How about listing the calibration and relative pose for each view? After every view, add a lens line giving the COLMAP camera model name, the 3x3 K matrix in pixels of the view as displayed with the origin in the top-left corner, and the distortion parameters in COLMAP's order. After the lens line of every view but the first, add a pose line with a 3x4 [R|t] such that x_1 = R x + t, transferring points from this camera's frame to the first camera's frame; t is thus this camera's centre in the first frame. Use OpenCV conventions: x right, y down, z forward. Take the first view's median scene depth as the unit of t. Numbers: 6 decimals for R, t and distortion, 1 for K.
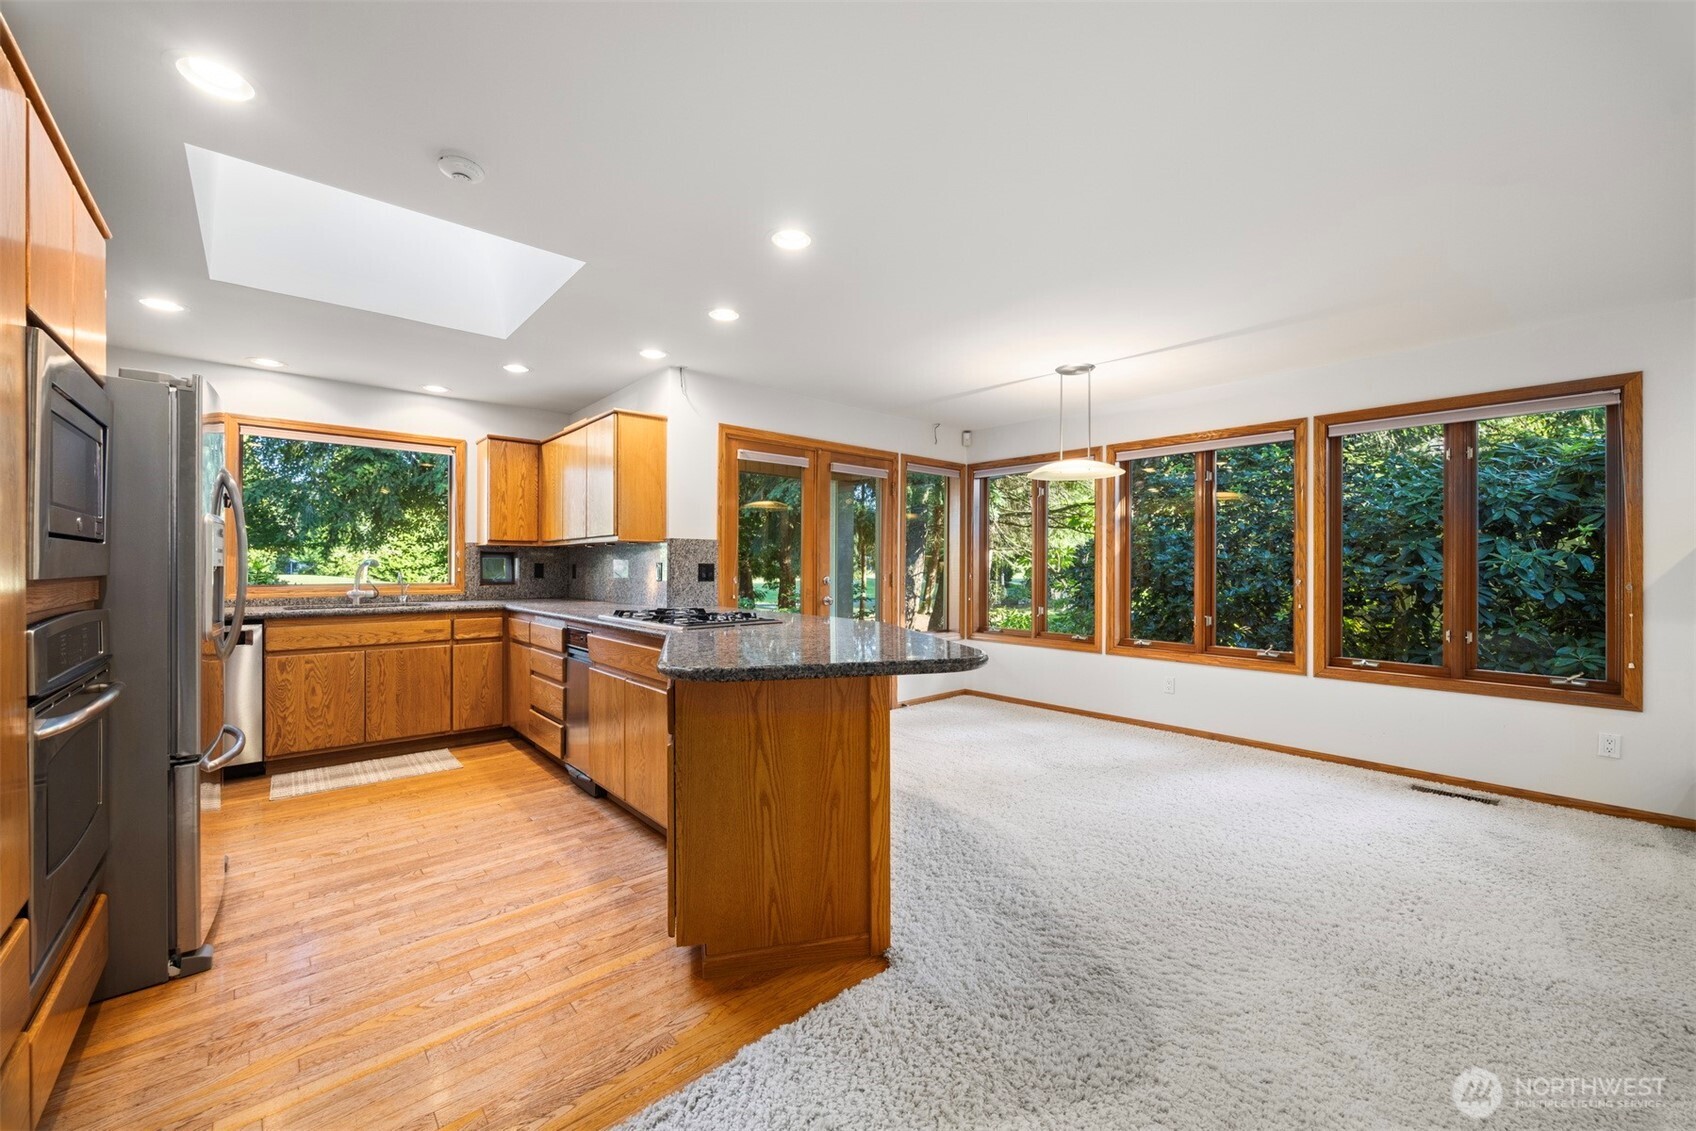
lens RADIAL K [[658.0, 0, 848.0], [0, 658.0, 565.5], [0, 0, 1]] dist [0.000322, -0.000036]
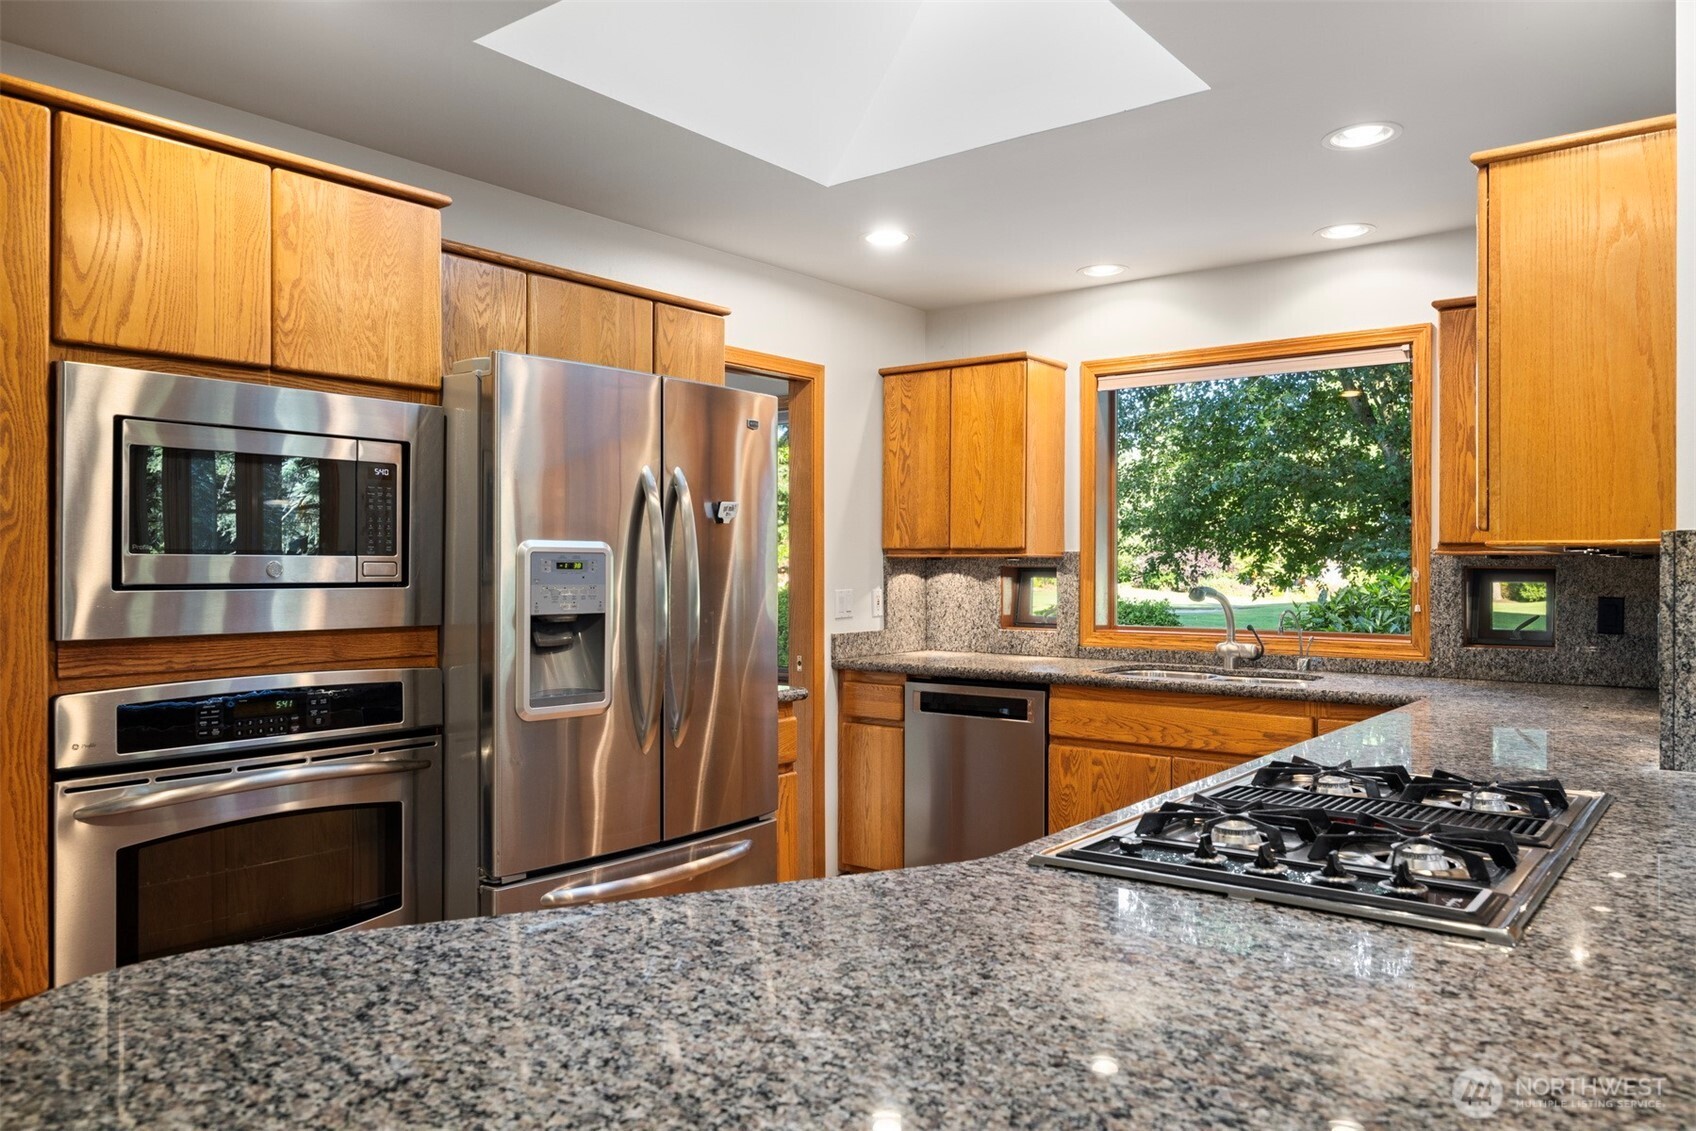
lens RADIAL K [[1190.7, 0, 848.0], [0, 1190.7, 565.5], [0, 0, 1]] dist [-0.004448, -0.000524]
pose [[0.187102, -0.004647, -0.982329, 0.173131], [-0.000810, 0.999988, -0.004885, -0.022698], [0.982340, 0.001710, 0.187096, 0.535292]]
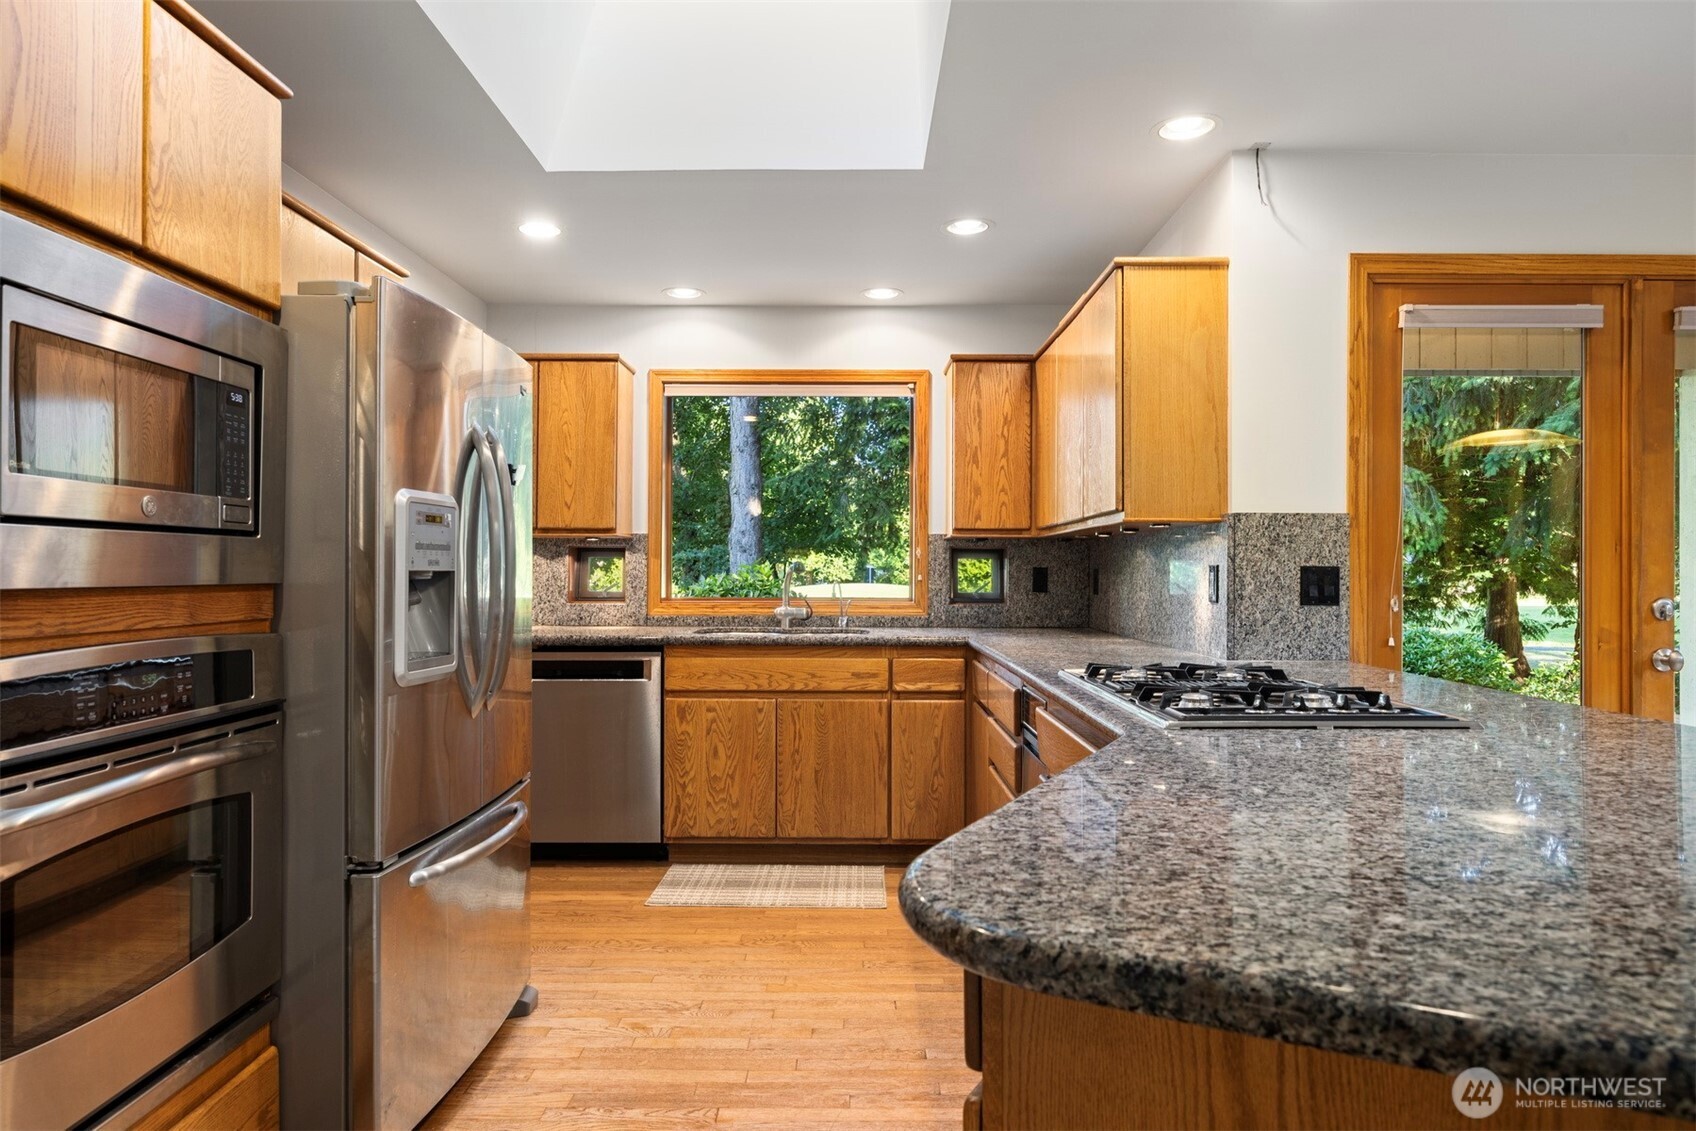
lens RADIAL K [[1034.2, 0, 850.4], [0, 1034.2, 563.7], [0, 0, 1]] dist [-0.005888, -0.002401]
pose [[0.746718, -0.005542, -0.665117, 0.016974], [0.000157, 0.999967, -0.008157, 0.001199], [0.665140, 0.005987, 0.746694, 0.259380]]
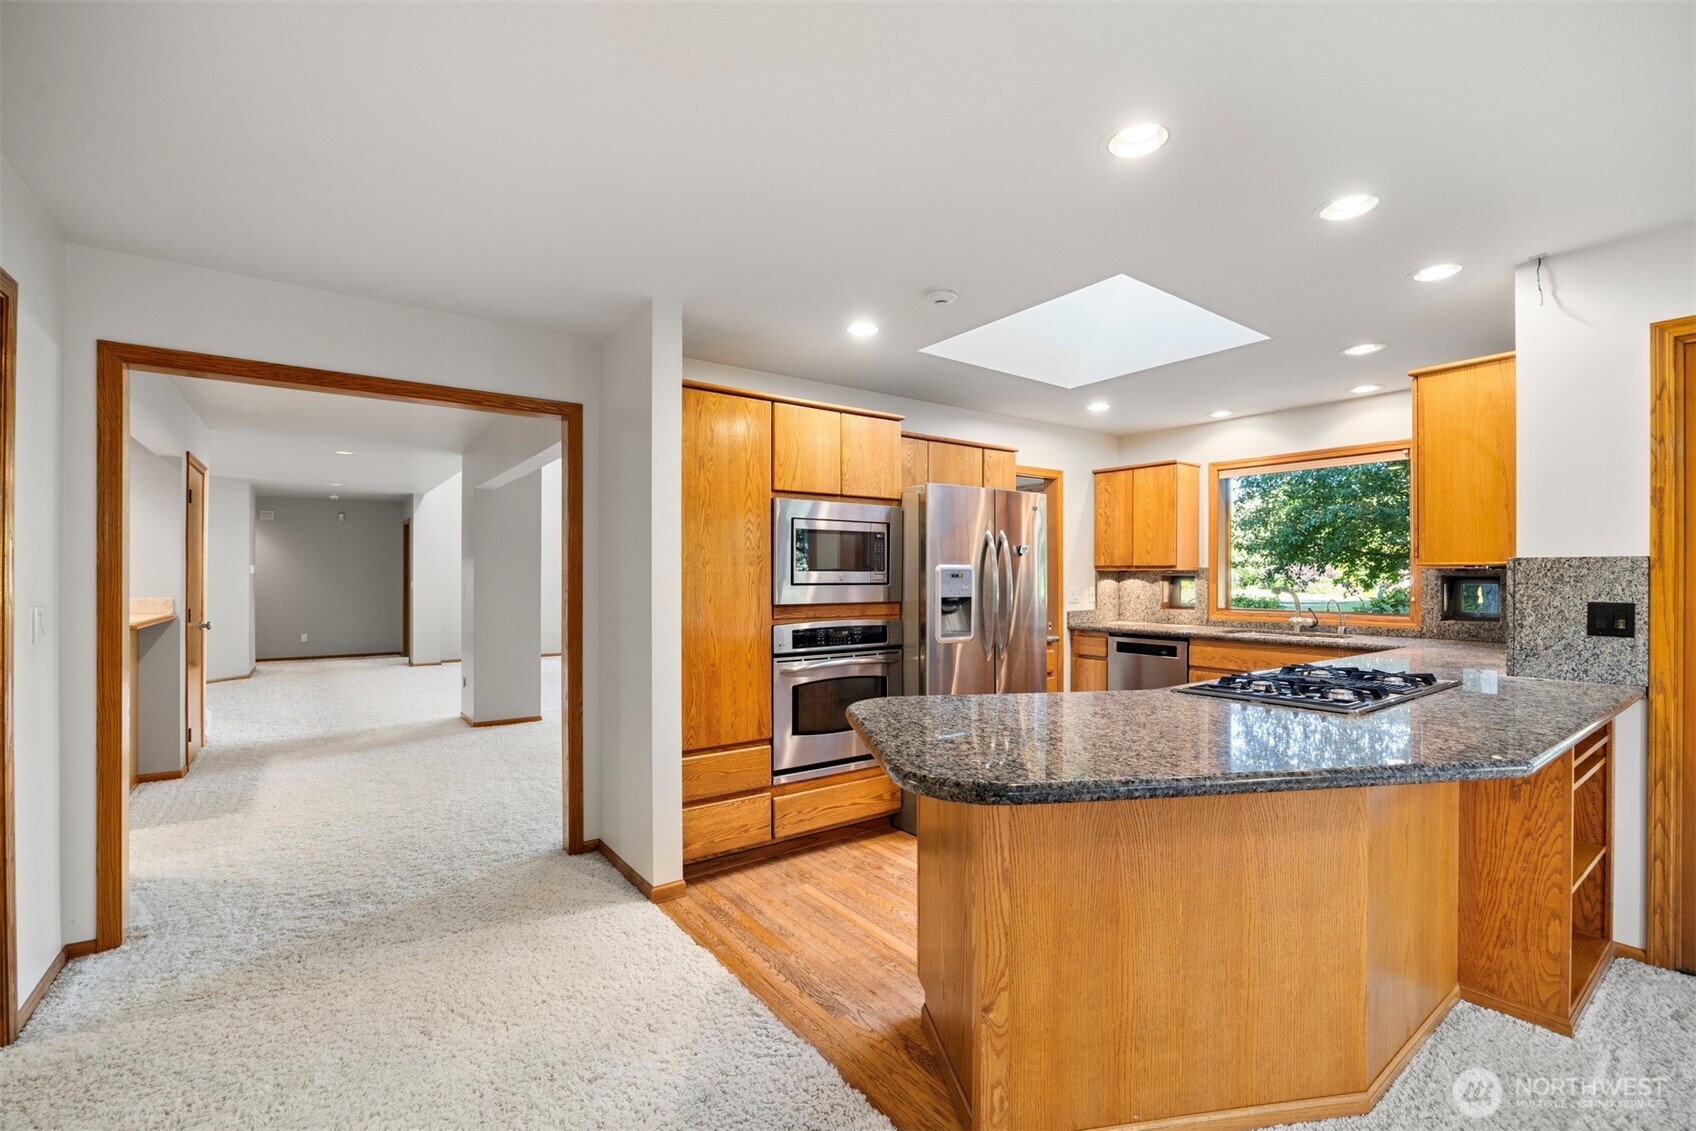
lens RADIAL K [[728.9, 0, 853.2], [0, 728.9, 574.4], [0, 0, 1]] dist [-0.021291, 0.000303]
pose [[-0.088484, -0.005007, -0.996065, 0.412012], [-0.000439, 0.999987, -0.004988, -0.022726], [0.996078, -0.000004, -0.088485, 0.460725]]
